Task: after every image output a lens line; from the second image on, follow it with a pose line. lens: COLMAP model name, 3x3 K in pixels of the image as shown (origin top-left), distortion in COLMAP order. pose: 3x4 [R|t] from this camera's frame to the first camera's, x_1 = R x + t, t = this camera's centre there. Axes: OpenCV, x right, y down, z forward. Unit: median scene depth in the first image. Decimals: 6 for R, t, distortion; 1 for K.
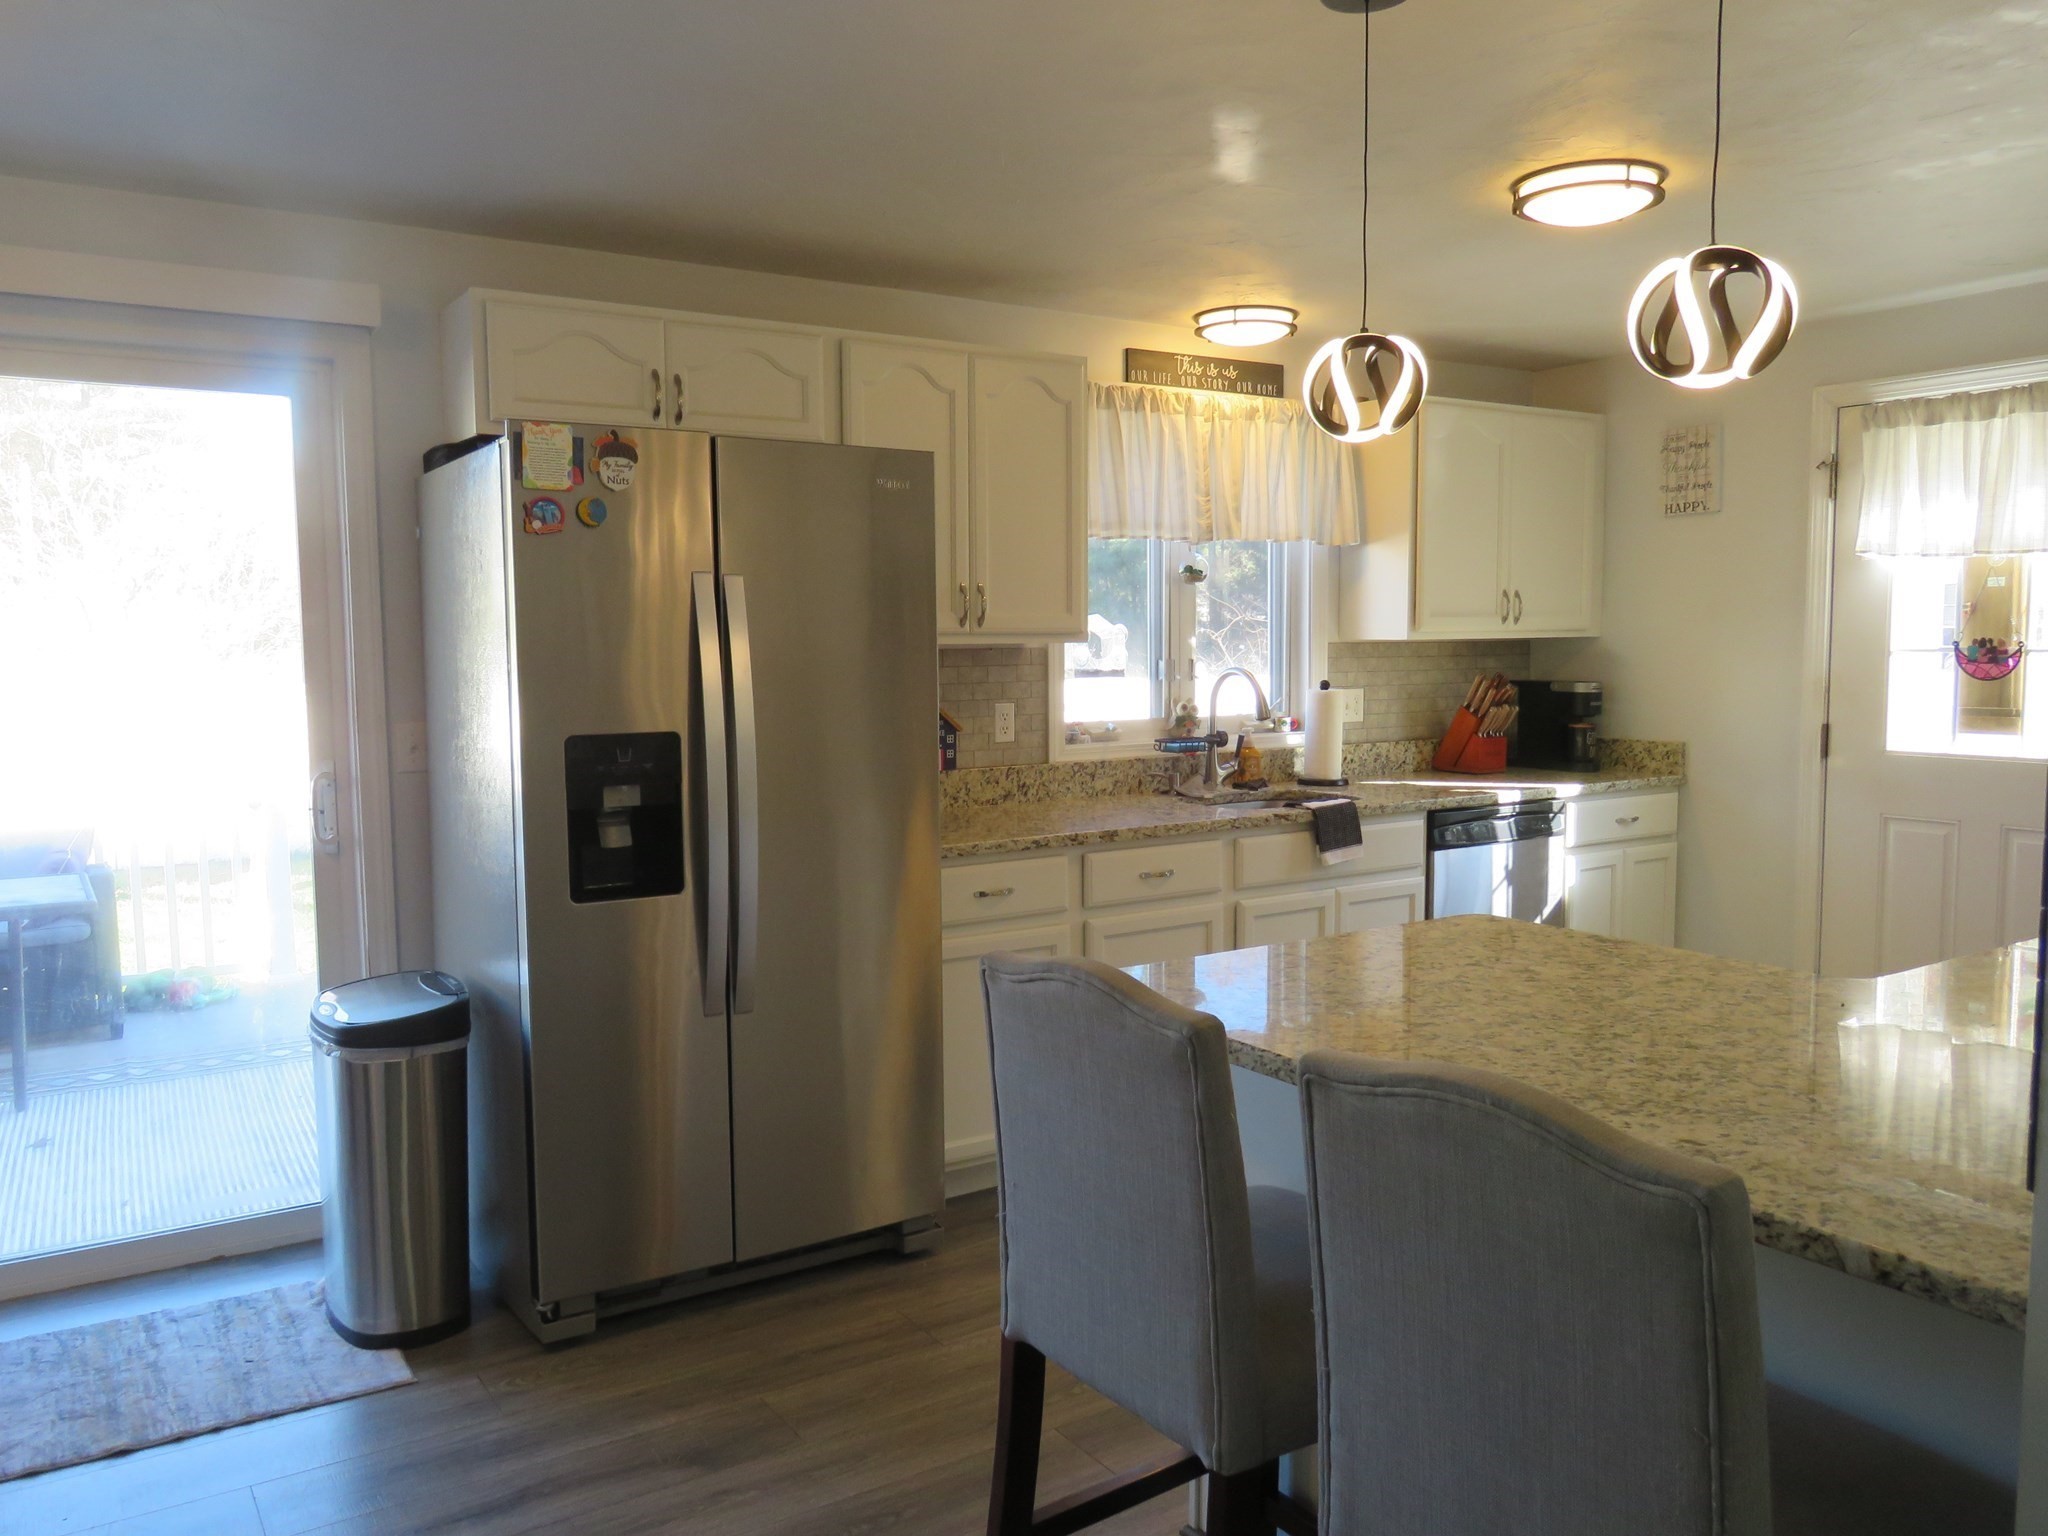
lens RADIAL K [[1555.1, 0, 1018.0], [0, 1555.1, 776.2], [0, 0, 1]] dist [-0.004929, 0.005273]
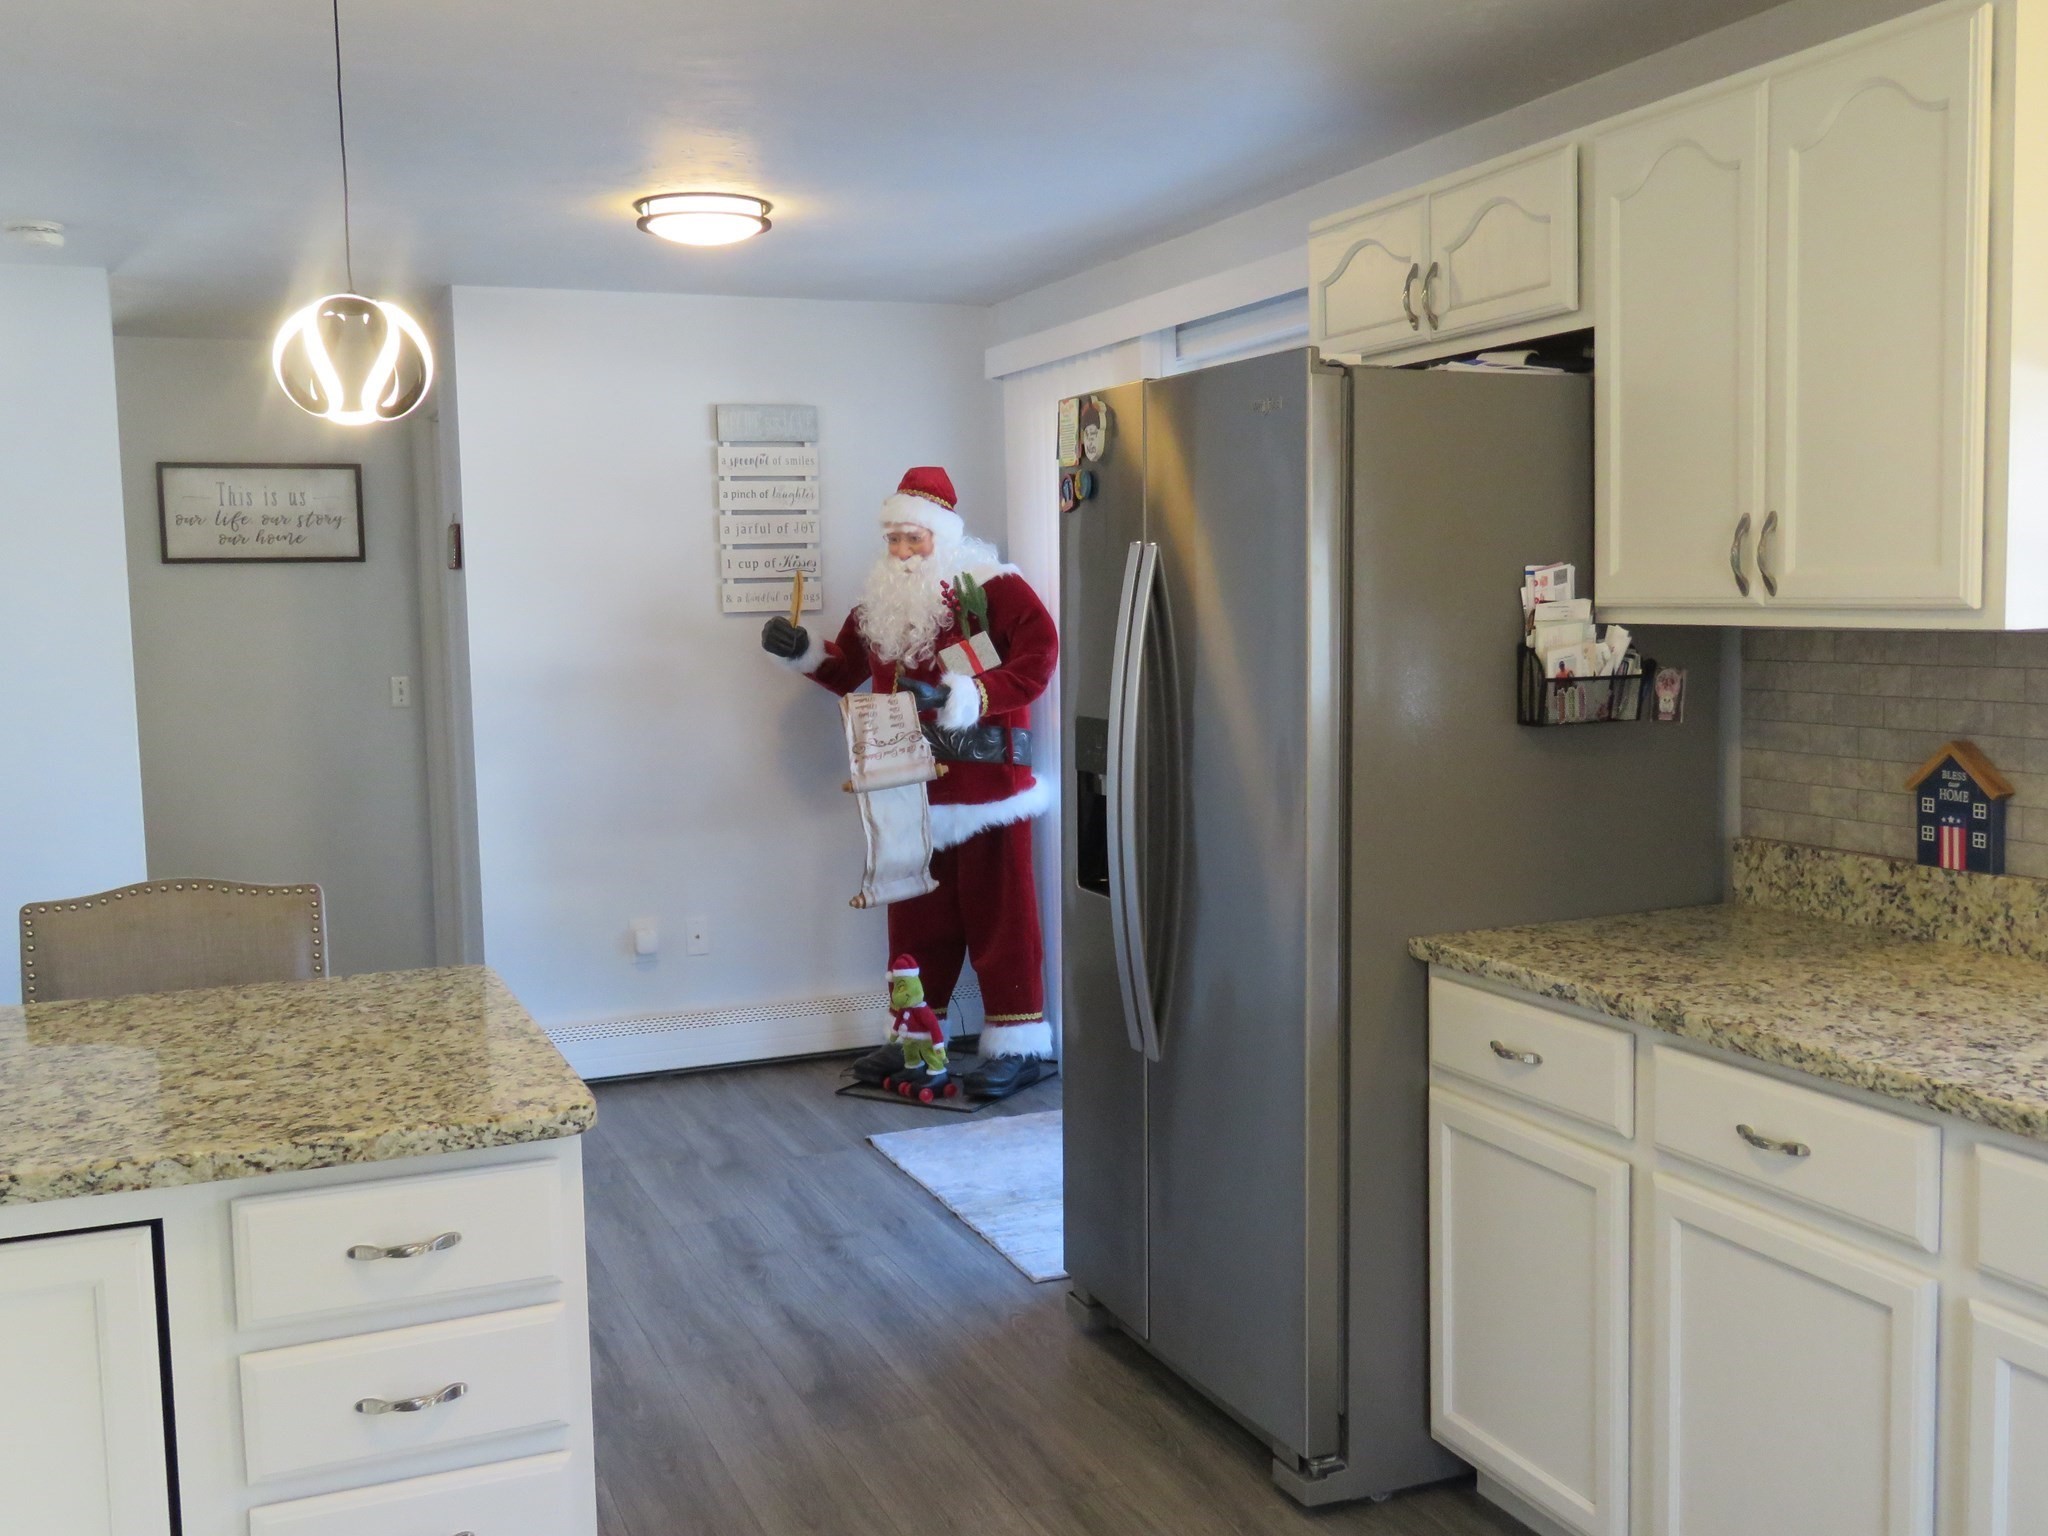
lens RADIAL K [[1969.3, 0, 1030.1], [0, 1969.3, 762.0], [0, 0, 1]] dist [0.002029, 0.000000]
pose [[-0.183799, 0.100538, -0.977809, 0.623757], [-0.066284, 0.991224, 0.114377, -0.090726], [0.980726, 0.085835, -0.175522, 0.794731]]
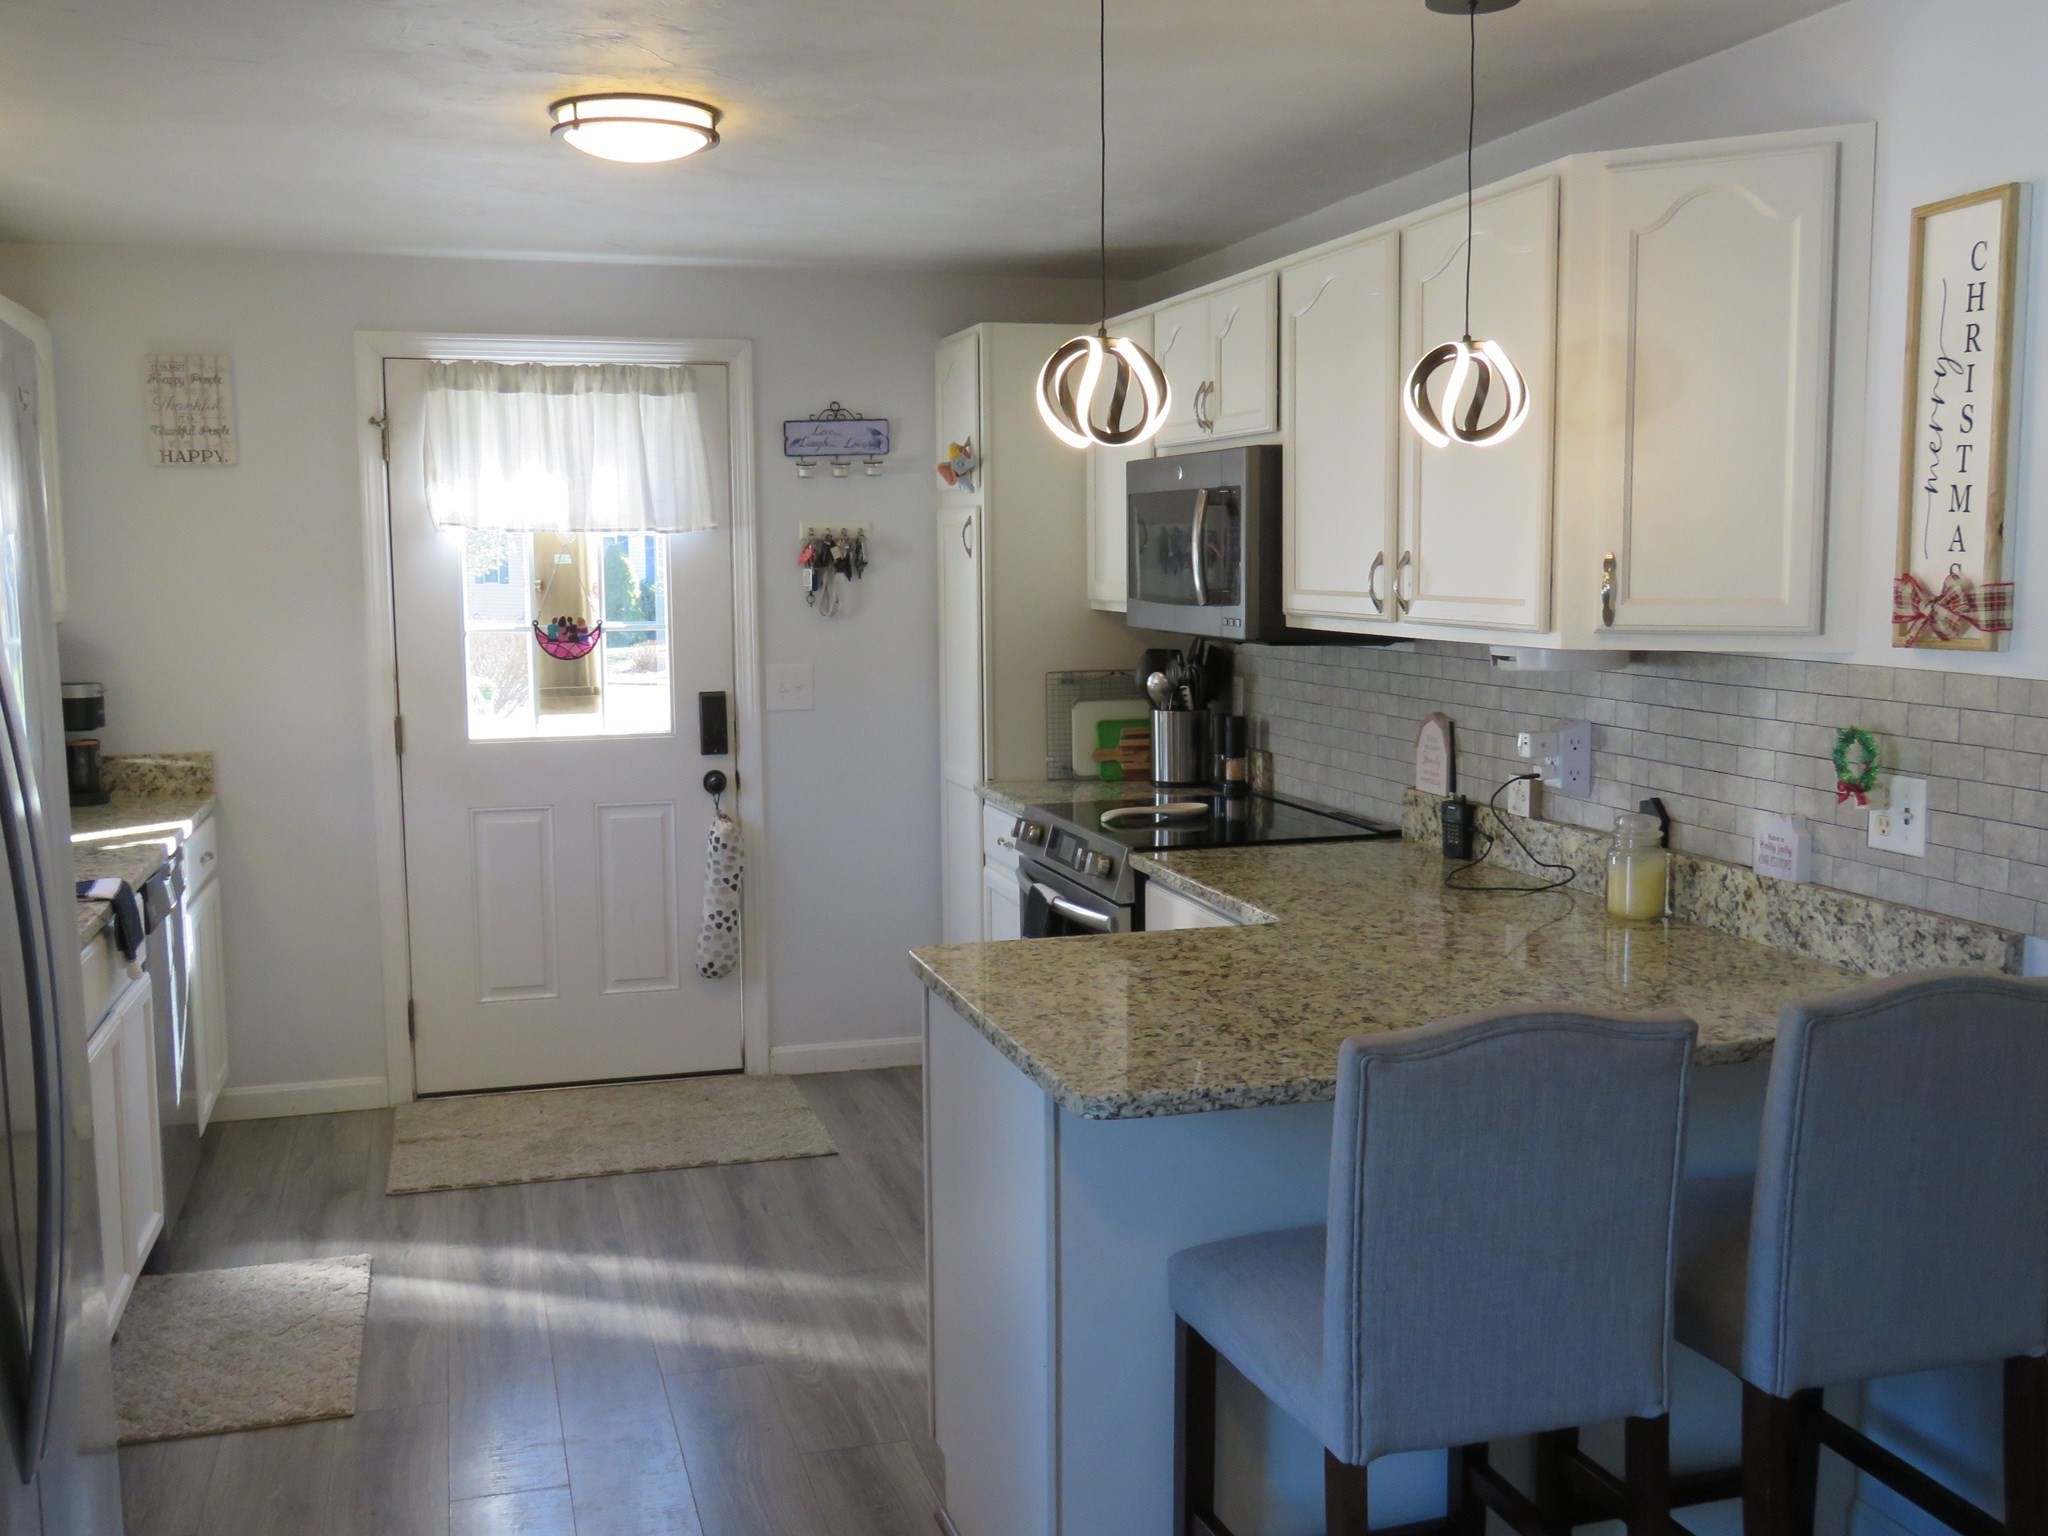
lens RADIAL K [[1969.3, 0, 1030.3], [0, 1969.3, 768.7], [0, 0, 1]] dist [0.002029, 0.000000]
pose [[0.289075, -0.099036, 0.952170, -0.479223], [0.090380, 0.993015, 0.075846, -0.060692], [-0.953031, 0.064132, 0.296007, 0.354158]]
